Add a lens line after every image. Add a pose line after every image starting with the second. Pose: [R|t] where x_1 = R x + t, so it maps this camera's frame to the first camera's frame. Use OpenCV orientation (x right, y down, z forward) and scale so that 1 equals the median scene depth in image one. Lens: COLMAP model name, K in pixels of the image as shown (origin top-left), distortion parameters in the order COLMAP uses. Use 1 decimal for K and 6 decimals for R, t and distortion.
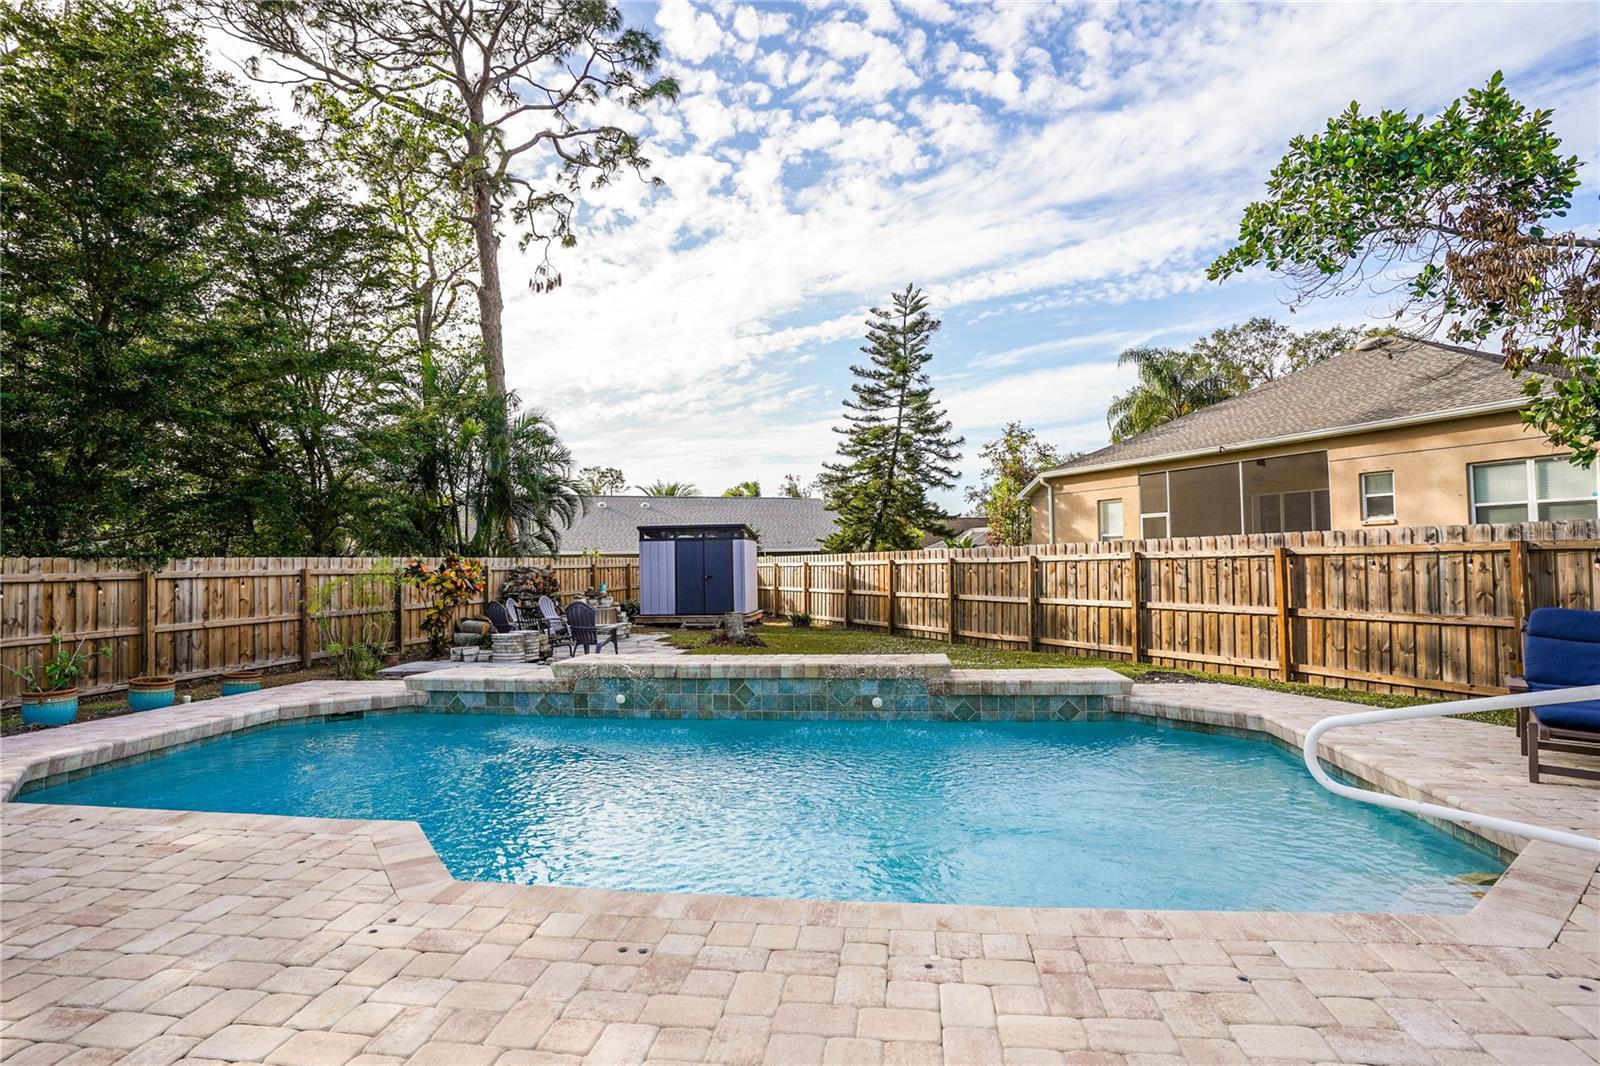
lens RADIAL K [[814.3, 0, 789.0], [0, 814.3, 528.3], [0, 0, 1]] dist [-0.076811, 0.037060]
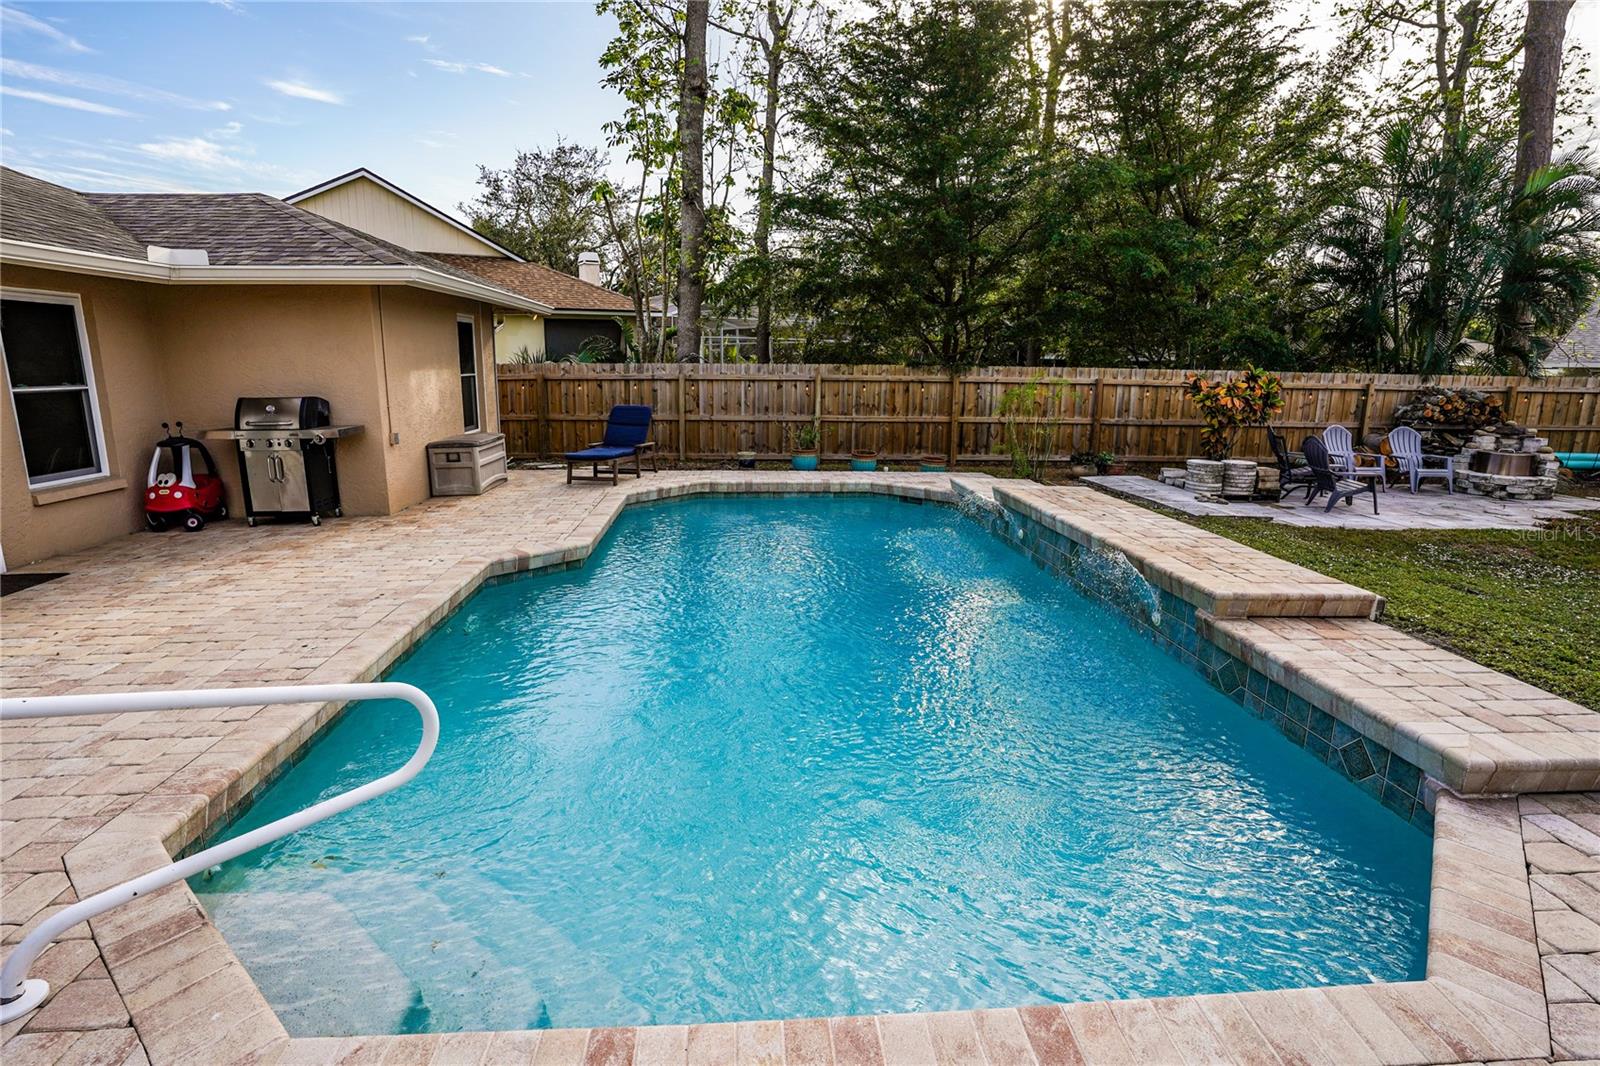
lens RADIAL K [[806.3, 0, 794.2], [0, 806.3, 532.8], [0, 0, 1]] dist [-0.086381, 0.040128]
pose [[0.221375, 0.224746, -0.948937, 0.317757], [0.028060, 0.971210, 0.236568, -0.011324], [0.974785, -0.078998, 0.208695, 0.271708]]
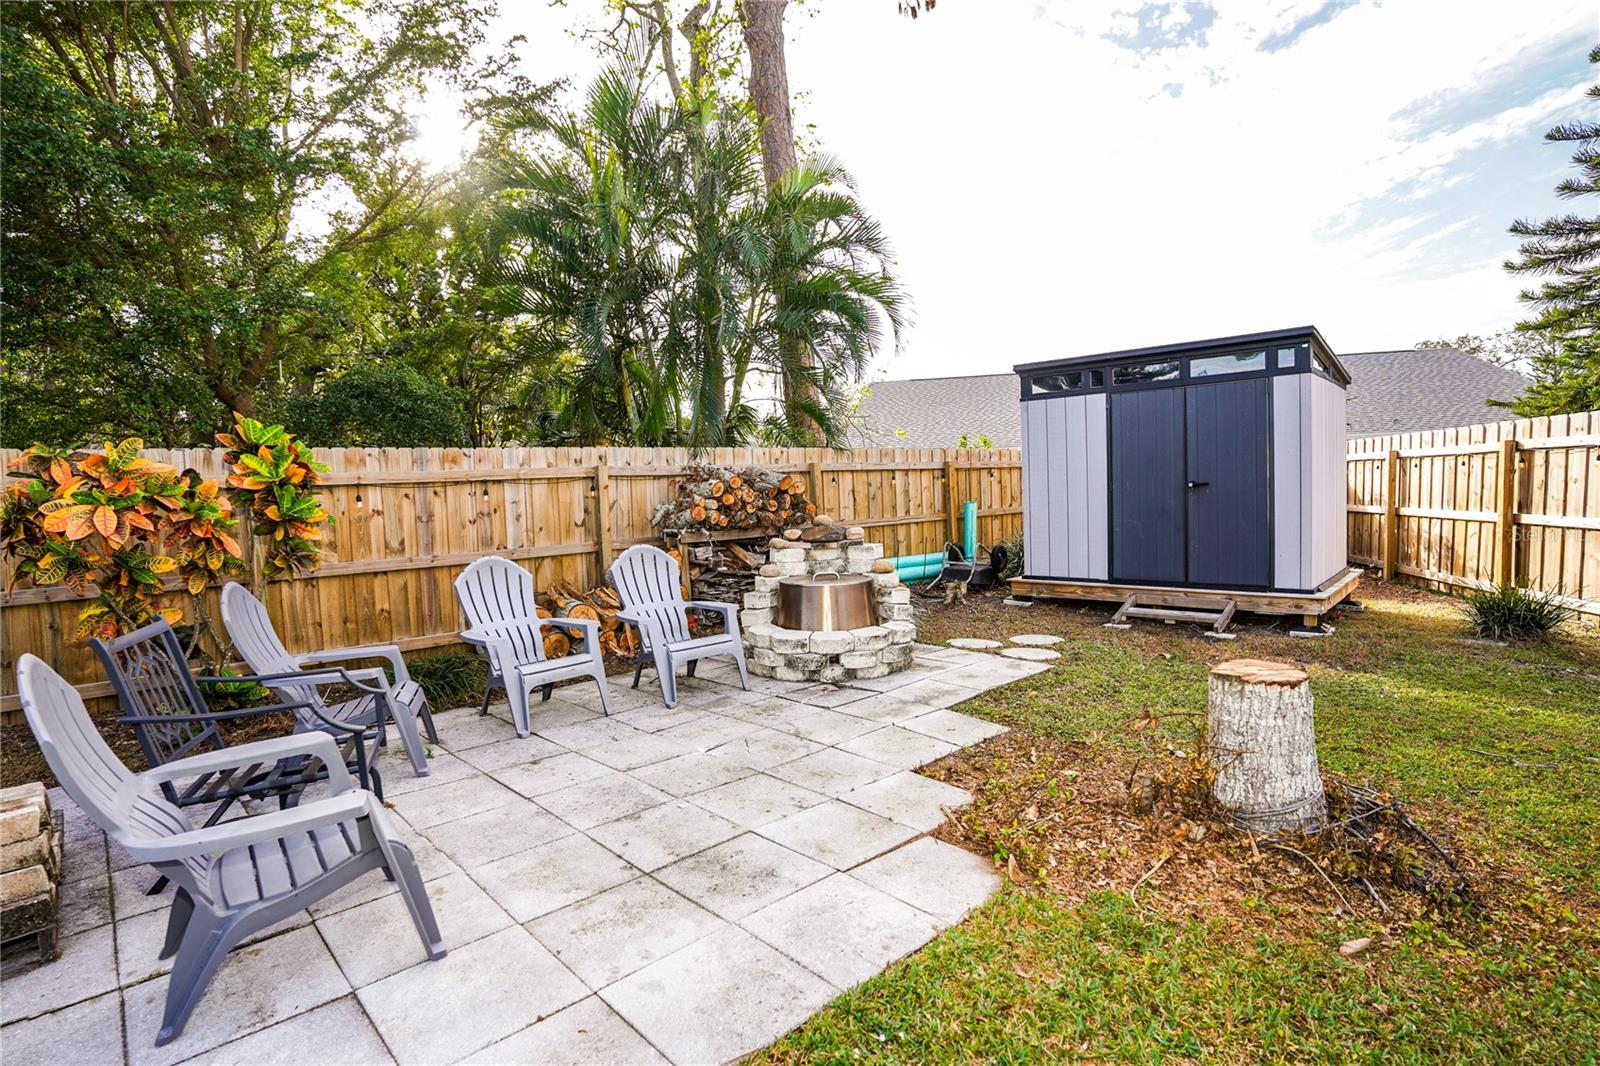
lens RADIAL K [[787.1, 0, 793.8], [0, 787.1, 534.1], [0, 0, 1]] dist [-0.085944, 0.039091]
pose [[0.803507, 0.023425, -0.594835, -0.050816], [0.047740, 0.993472, 0.103610, 0.049436], [0.593379, -0.111649, 0.797143, 0.809206]]
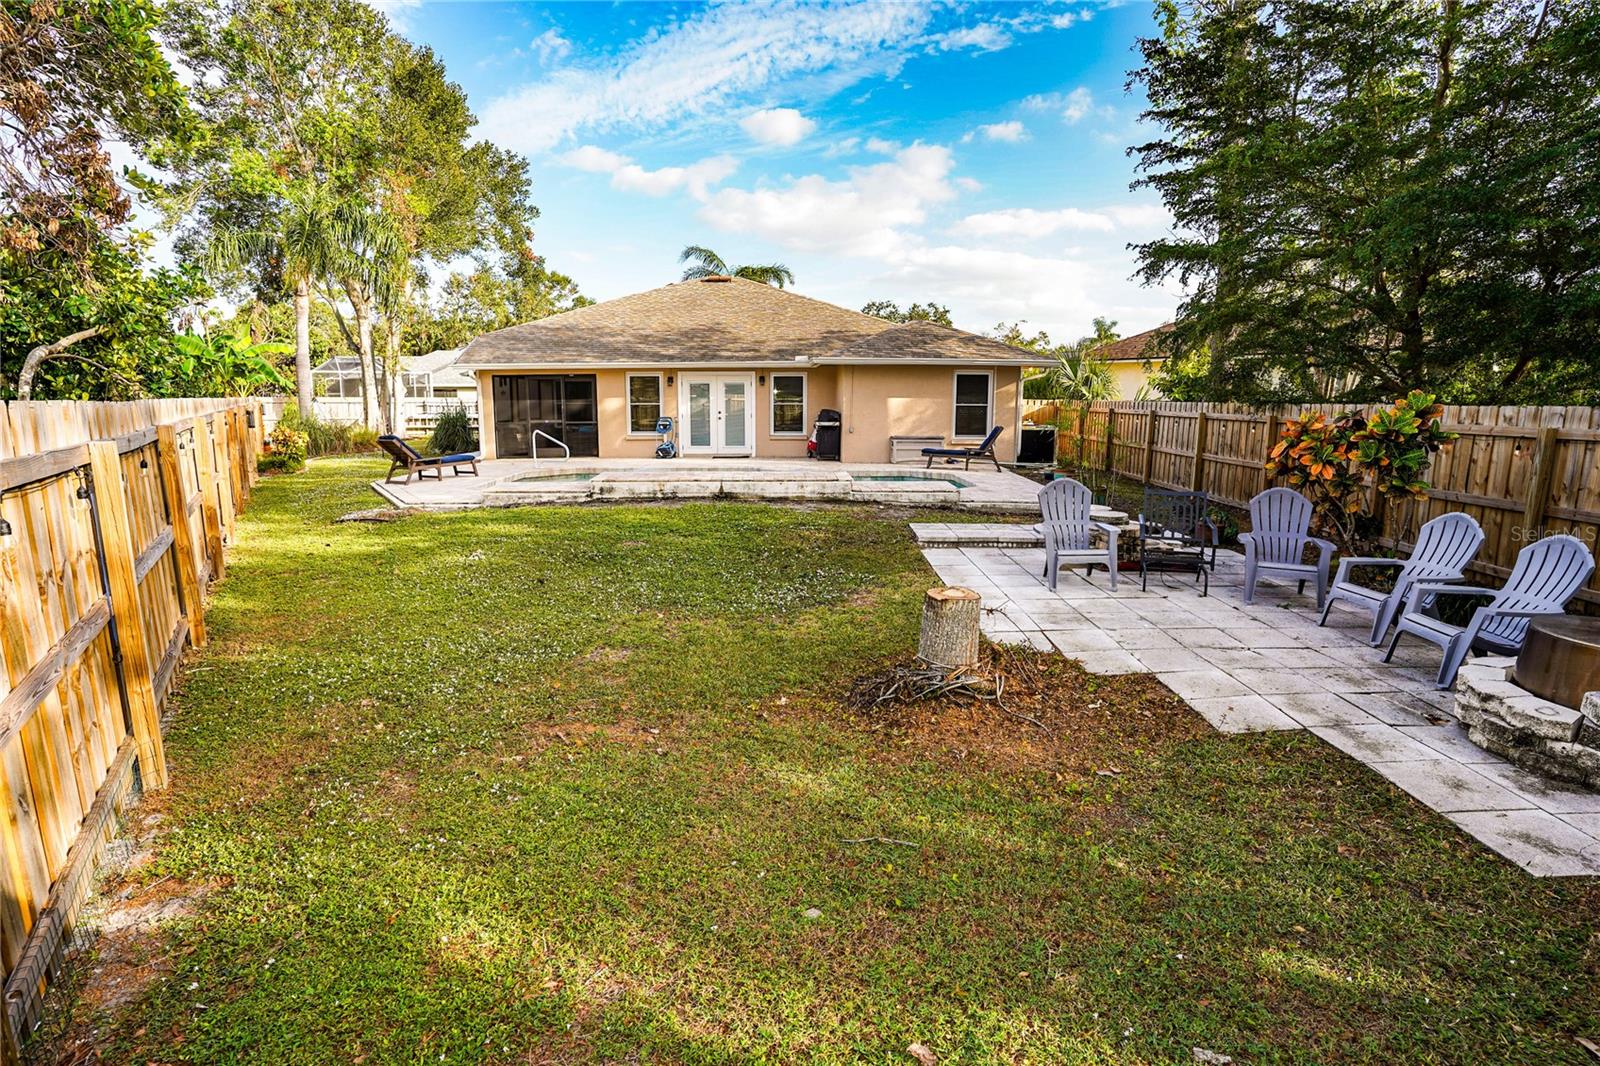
lens RADIAL K [[814.3, 0, 789.0], [0, 814.3, 528.3], [0, 0, 1]] dist [-0.076811, 0.037060]
pose [[-0.983062, 0.041446, -0.178528, 0.048136], [0.018230, 0.991377, 0.129768, 0.038164], [0.182367, 0.124315, -0.975340, 1.302702]]
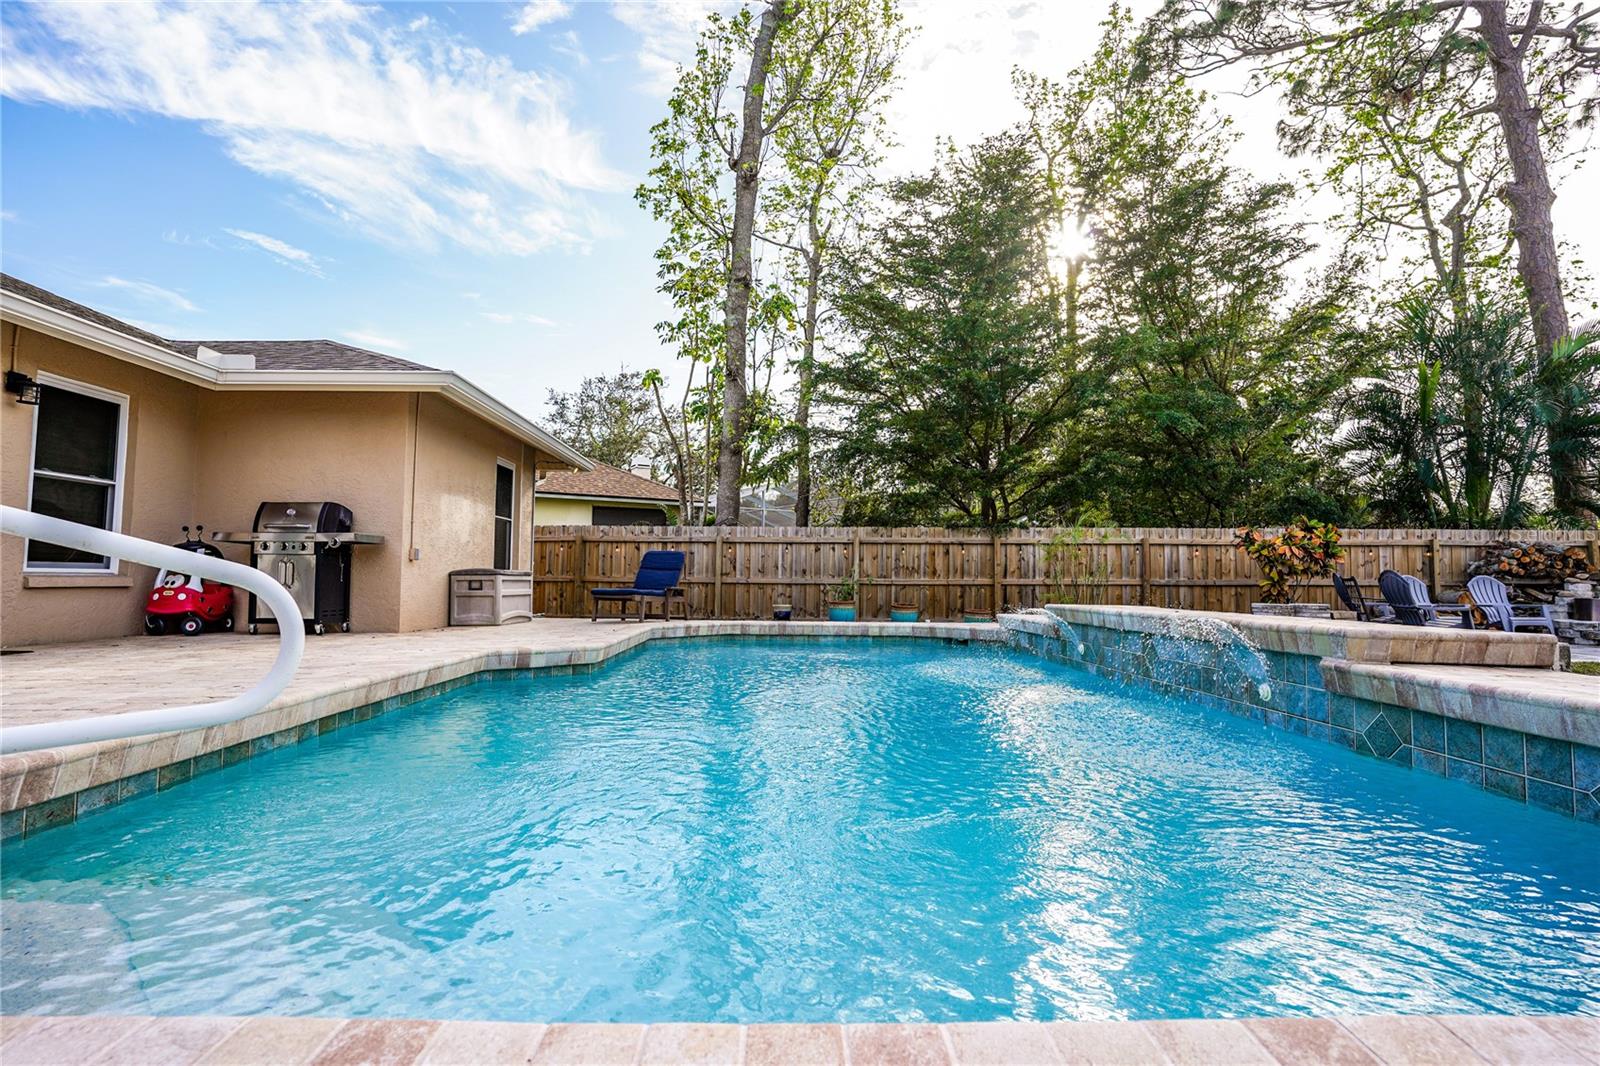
lens RADIAL K [[787.1, 0, 793.8], [0, 787.1, 534.1], [0, 0, 1]] dist [-0.085944, 0.039091]
pose [[0.168598, -0.038680, -0.984926, 0.277853], [0.027908, 0.999016, -0.034456, 0.054884], [0.985290, -0.021678, 0.169511, 0.283578]]
